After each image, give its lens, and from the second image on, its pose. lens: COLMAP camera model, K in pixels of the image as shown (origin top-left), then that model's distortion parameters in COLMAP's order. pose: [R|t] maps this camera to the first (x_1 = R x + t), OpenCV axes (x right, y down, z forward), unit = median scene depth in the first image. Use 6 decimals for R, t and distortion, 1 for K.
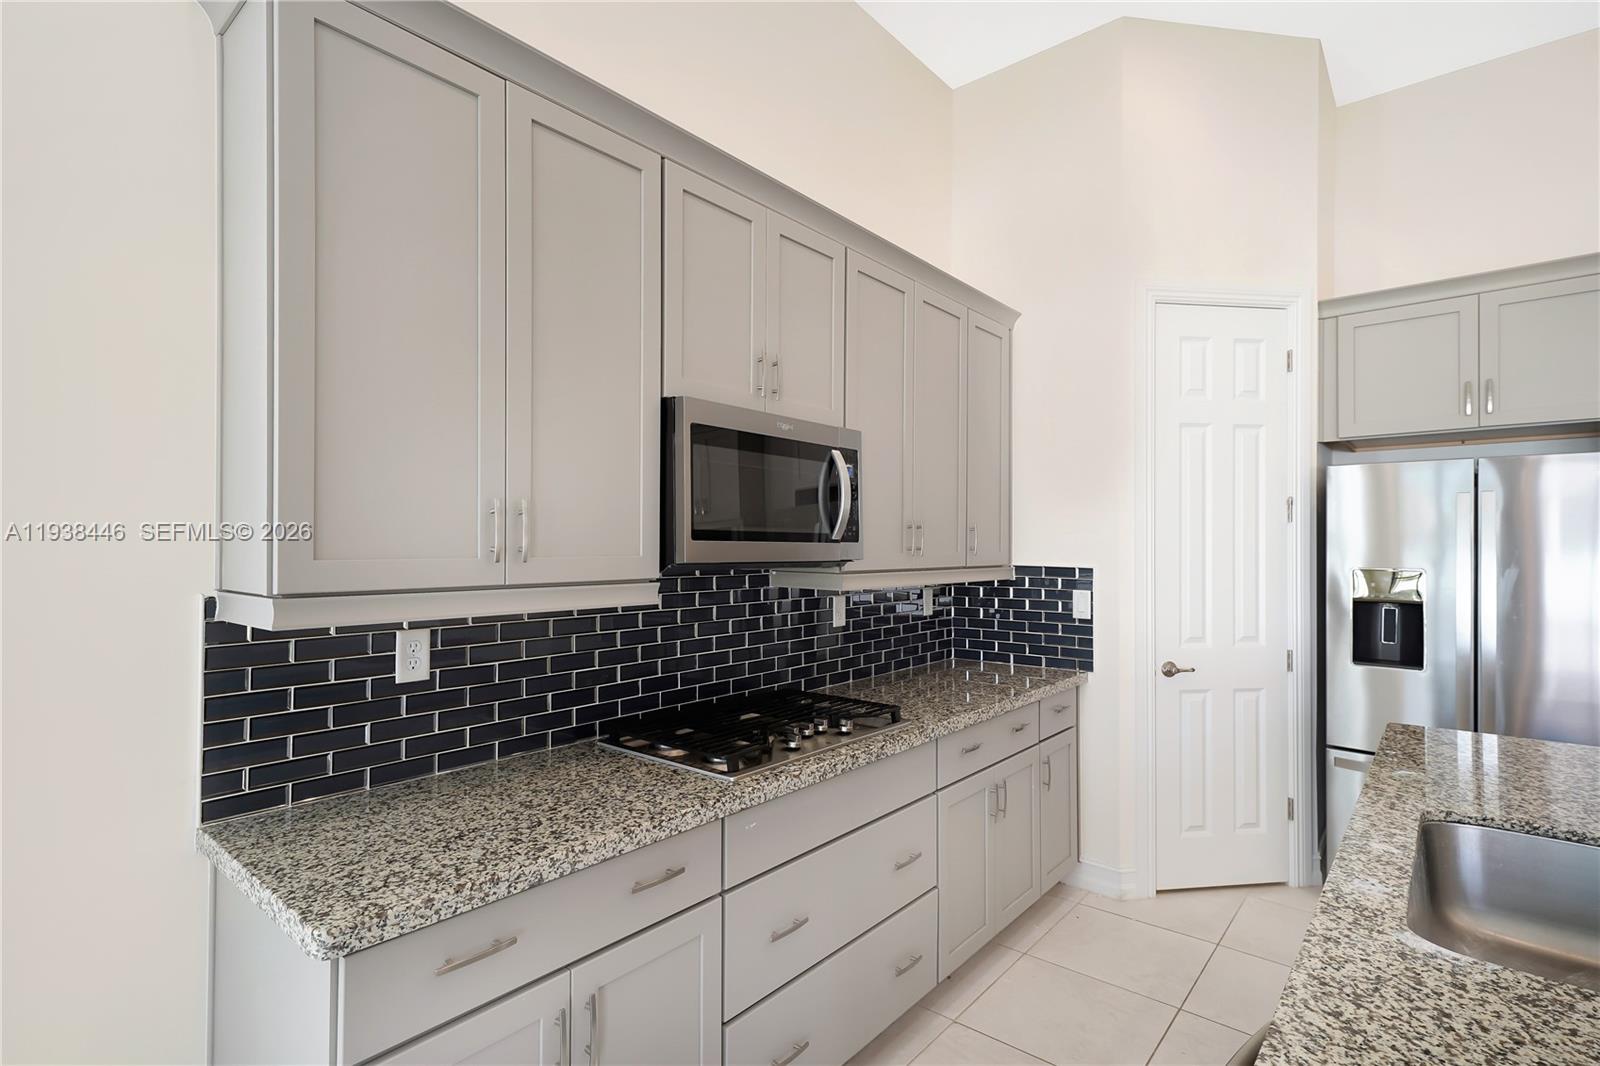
lens RADIAL K [[783.2, 0, 802.0], [0, 783.2, 540.7], [0, 0, 1]] dist [0.007628, 0.000283]
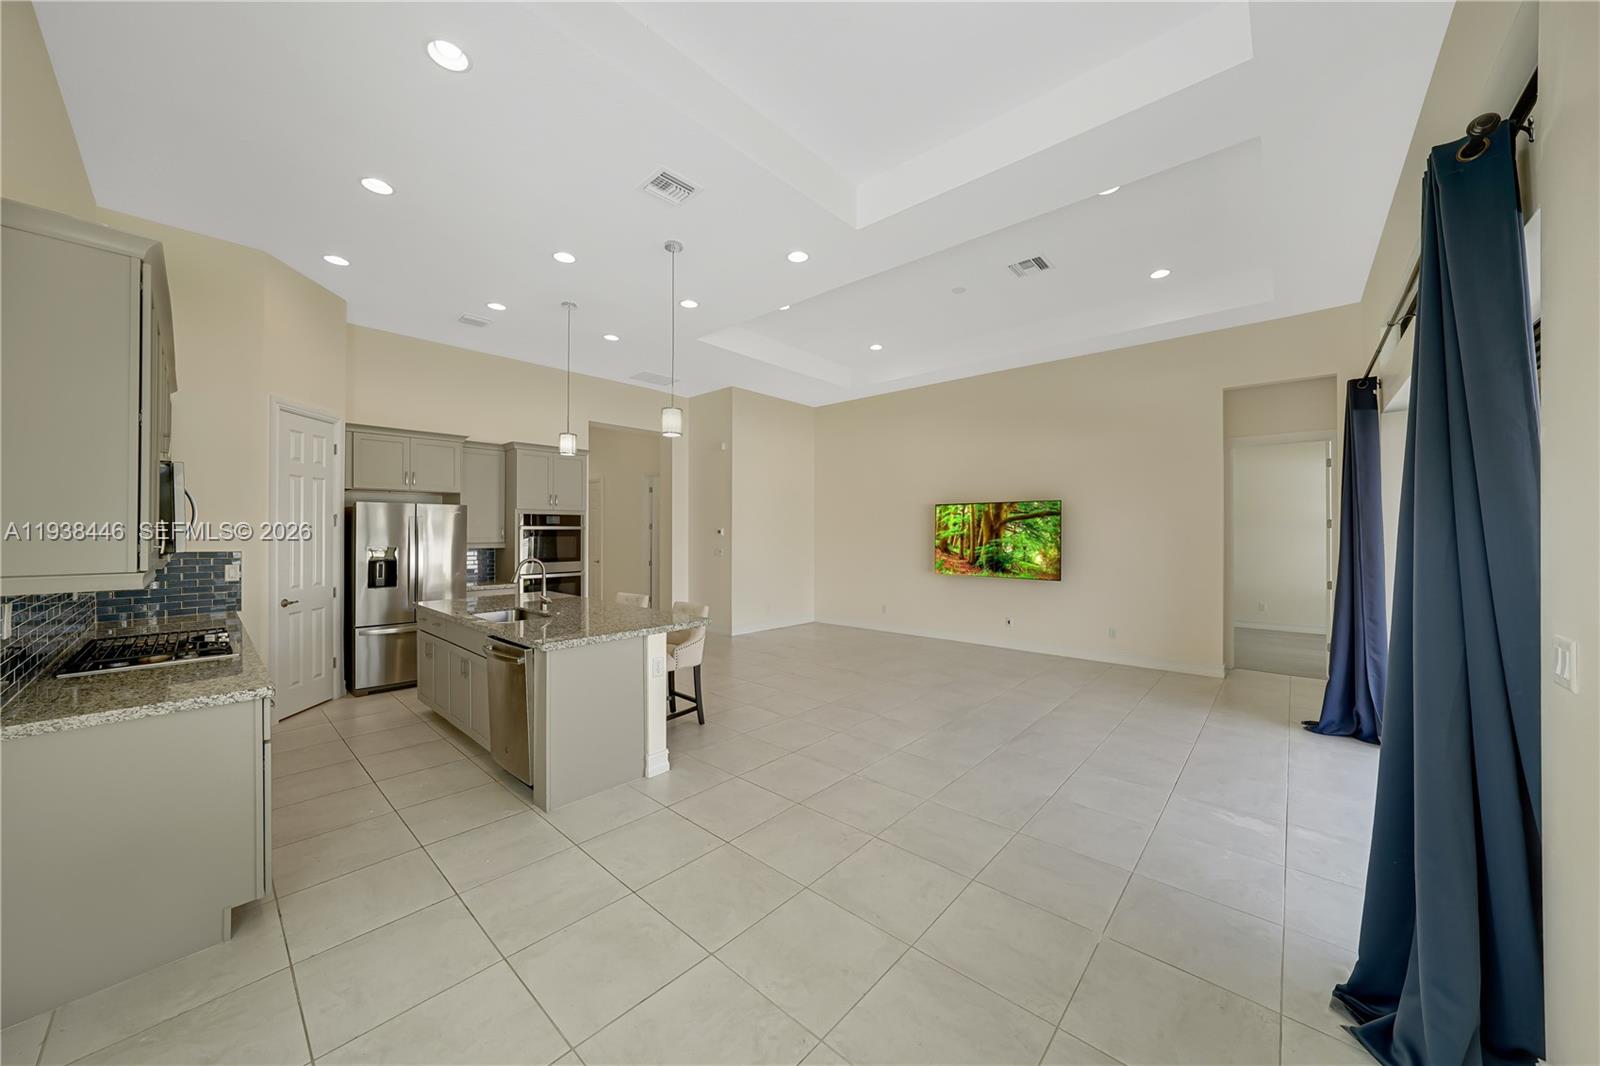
lens RADIAL K [[552.7, 0, 803.9], [0, 552.7, 528.2], [0, 0, 1]] dist [-0.025893, 0.003013]
pose [[0.028319, 0.005096, 0.999586, -0.880297], [-0.003271, 0.999982, -0.005005, -0.017190], [-0.999594, -0.003128, 0.028335, -0.323846]]
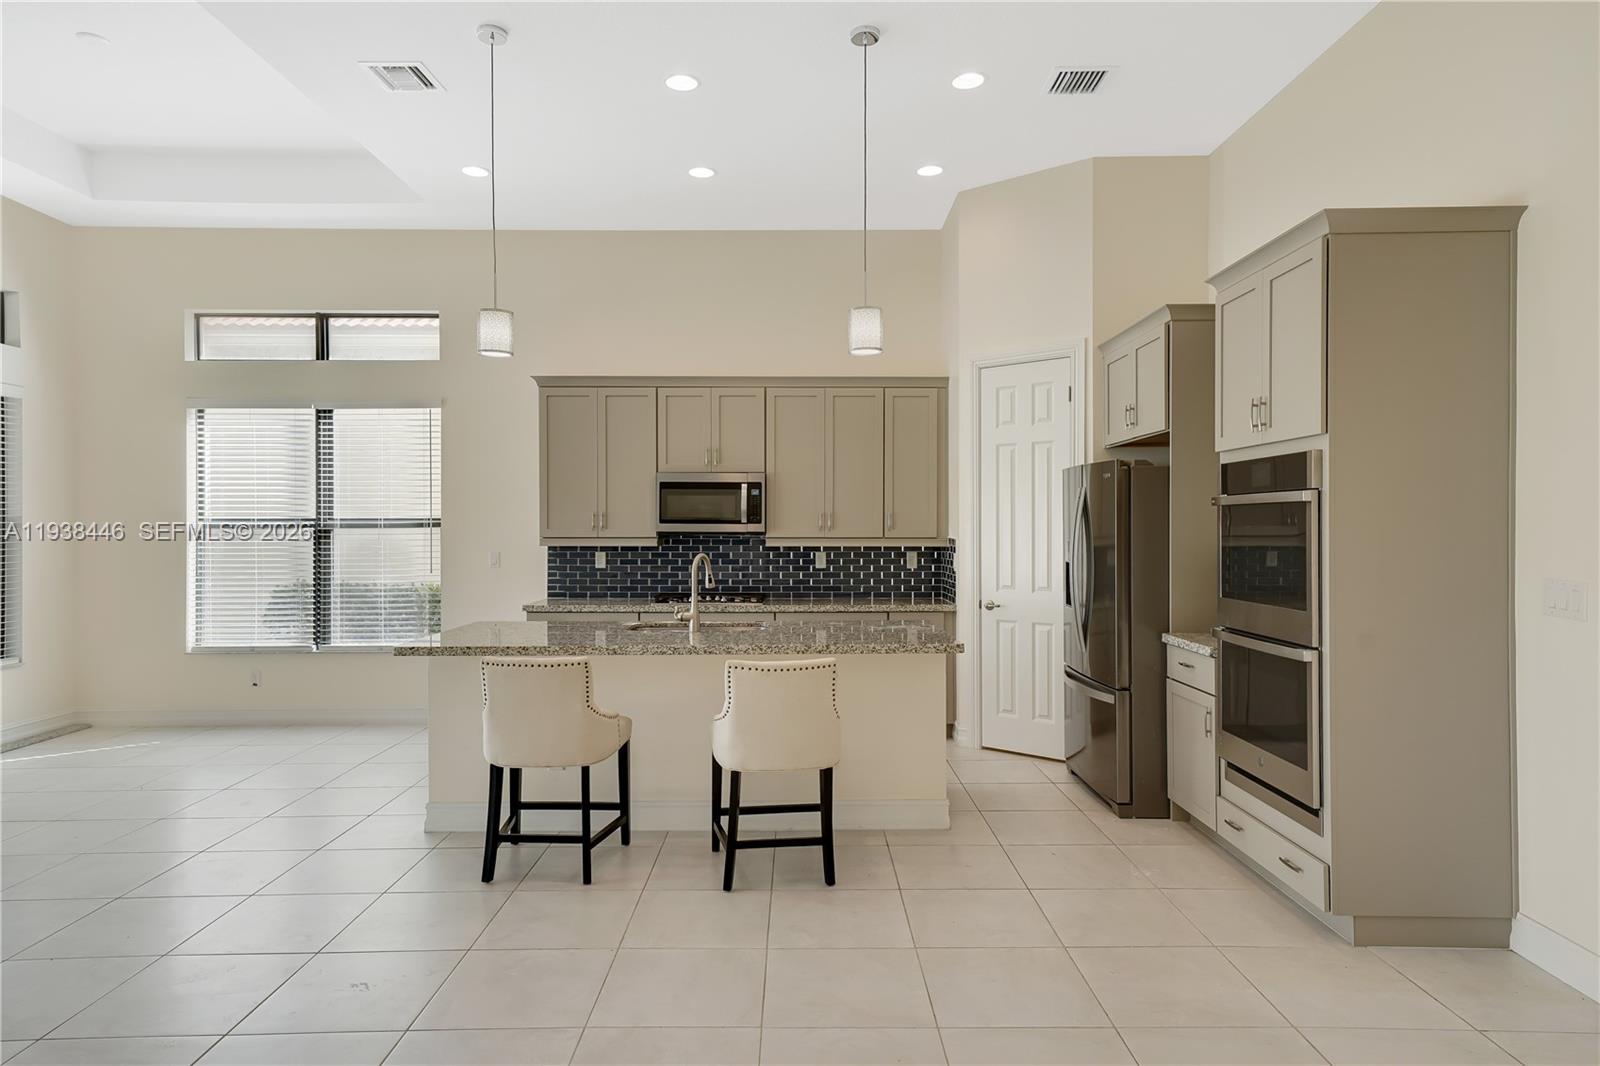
lens RADIAL K [[948.6, 0, 800.5], [0, 948.6, 530.6], [0, 0, 1]] dist [-0.028970, -0.001123]
pose [[0.643384, 0.002005, -0.765541, 1.797100], [0.005556, 0.999958, 0.007289, 0.001709], [0.765523, -0.008942, 0.643346, -0.518783]]
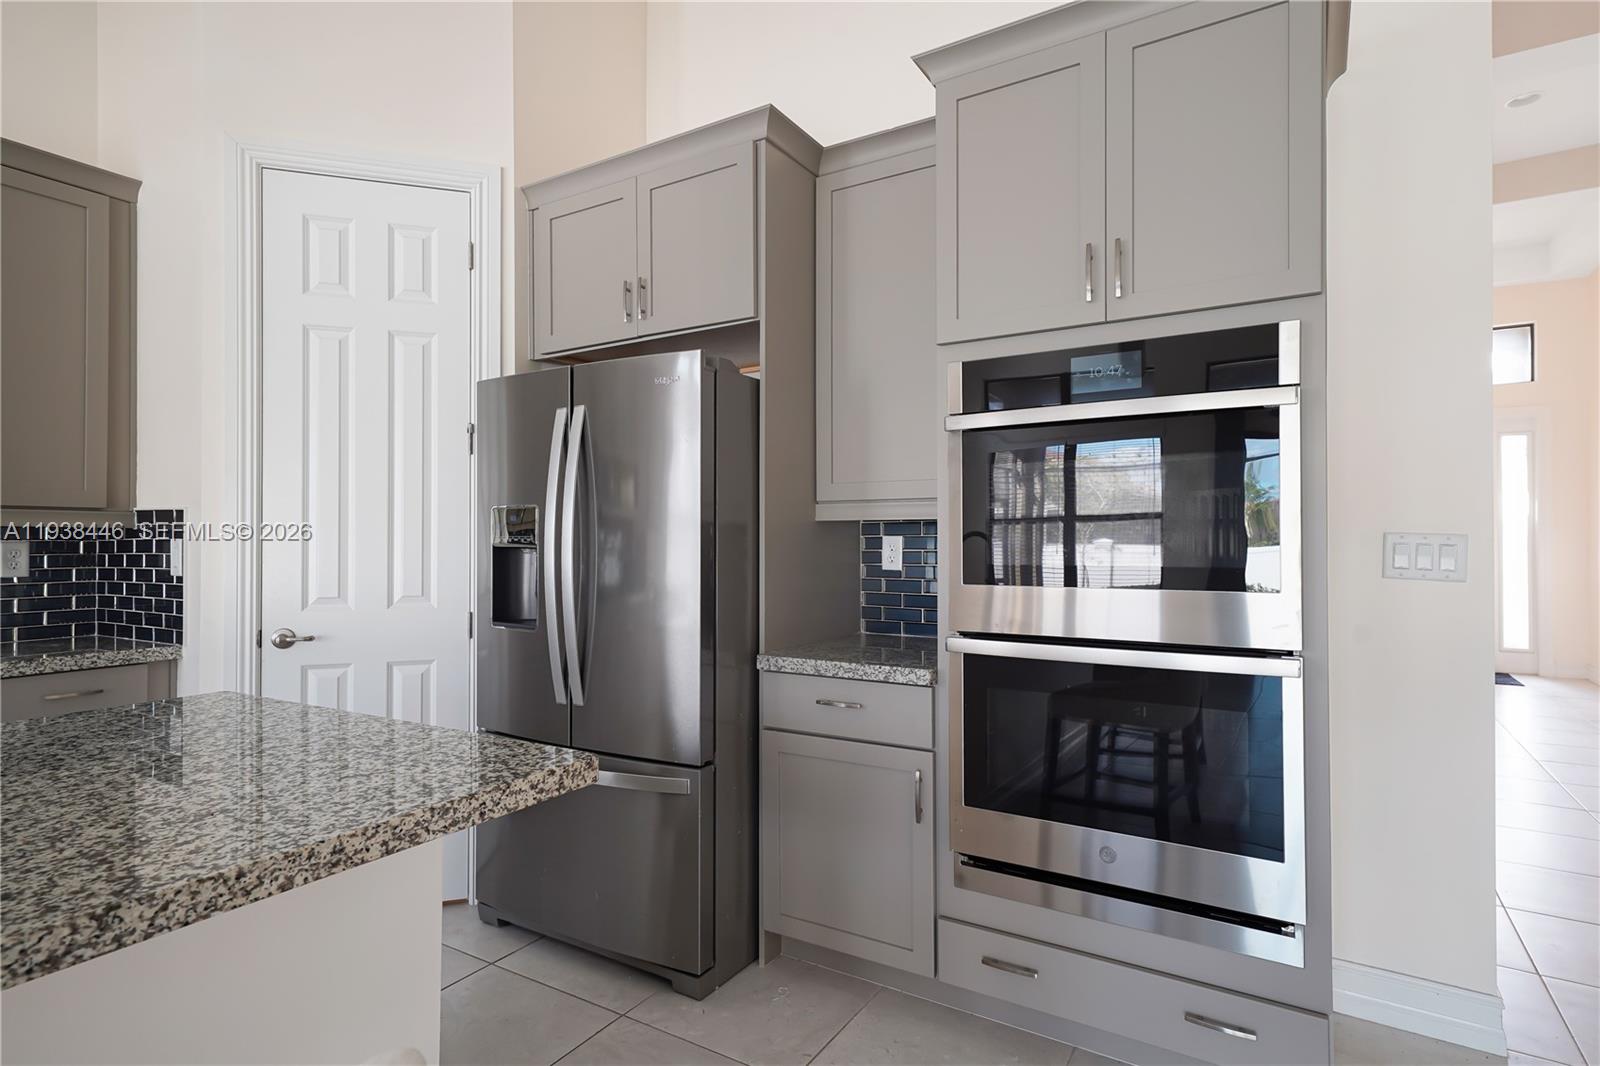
lens RADIAL K [[792.0, 0, 802.3], [0, 792.0, 541.4], [0, 0, 1]] dist [0.003503, 0.000980]
pose [[0.985513, -0.000319, 0.169597, 0.911967], [0.000628, 0.999998, -0.001766, 0.074817], [-0.169596, 0.001847, 0.985512, 0.157494]]
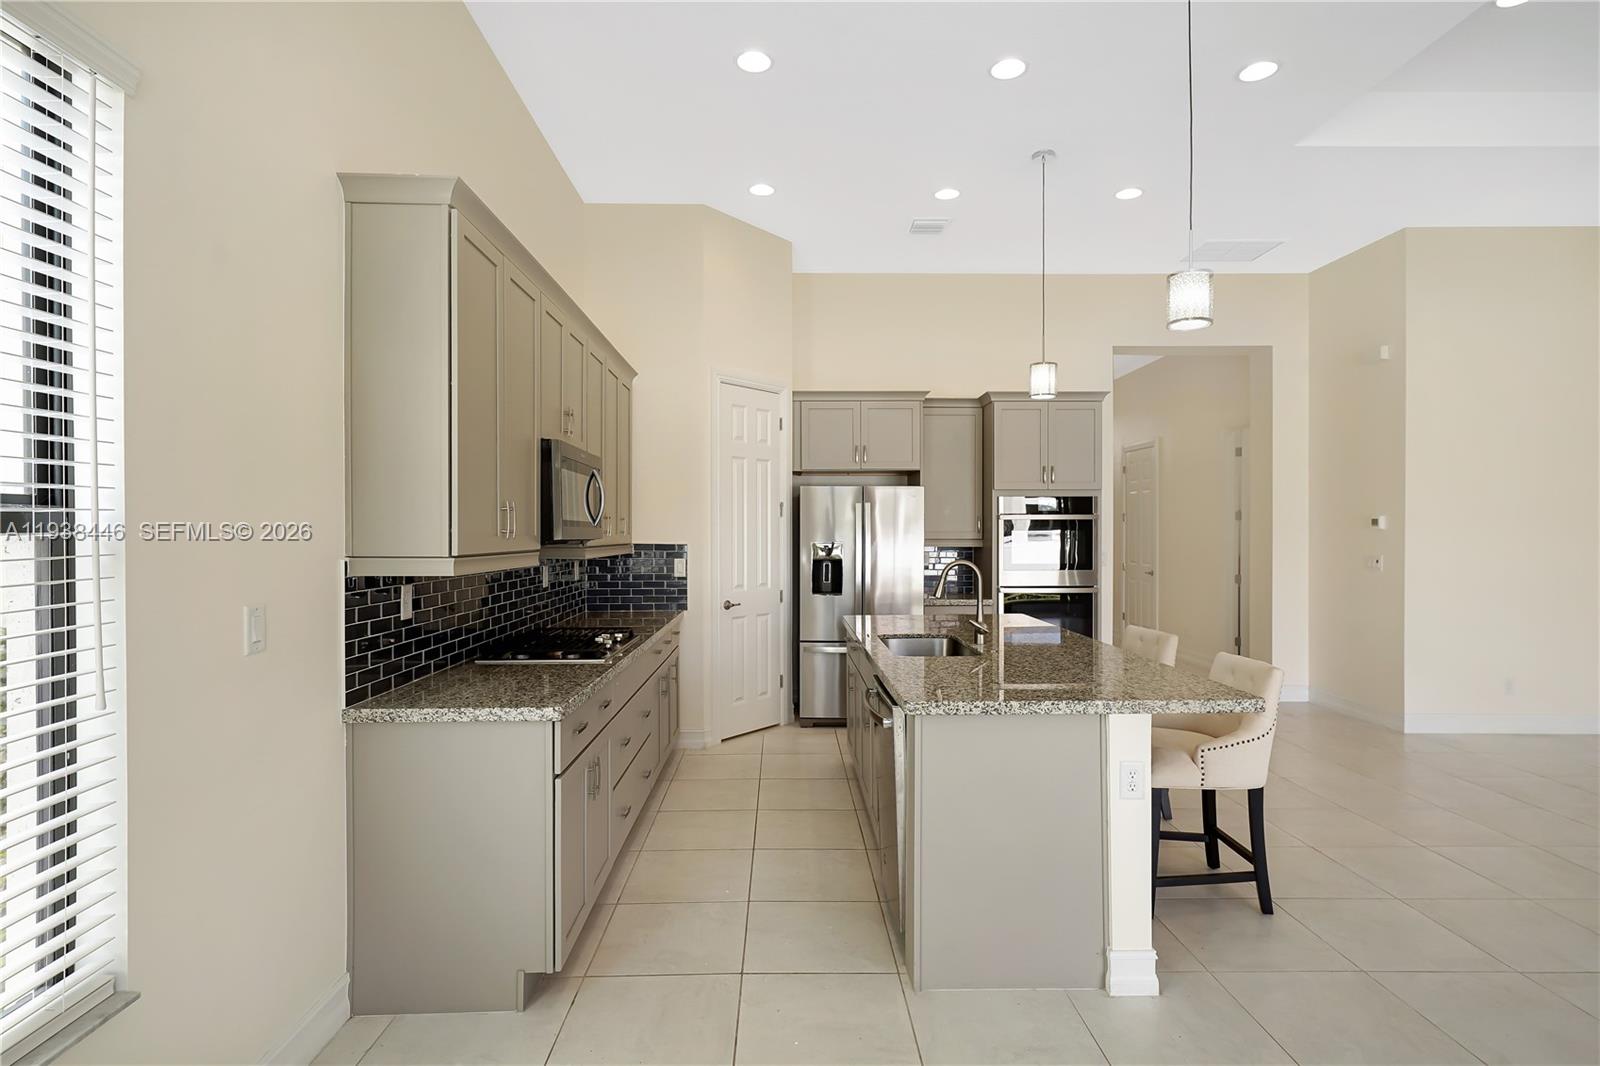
lens RADIAL K [[792.0, 0, 797.2], [0, 792.0, 527.3], [0, 0, 1]] dist [0.003503, 0.000980]
pose [[0.755437, 0.000839, 0.655221, -0.557289], [-0.000162, 0.999999, -0.001094, 0.002282], [-0.655221, 0.000720, 0.755437, -0.386439]]
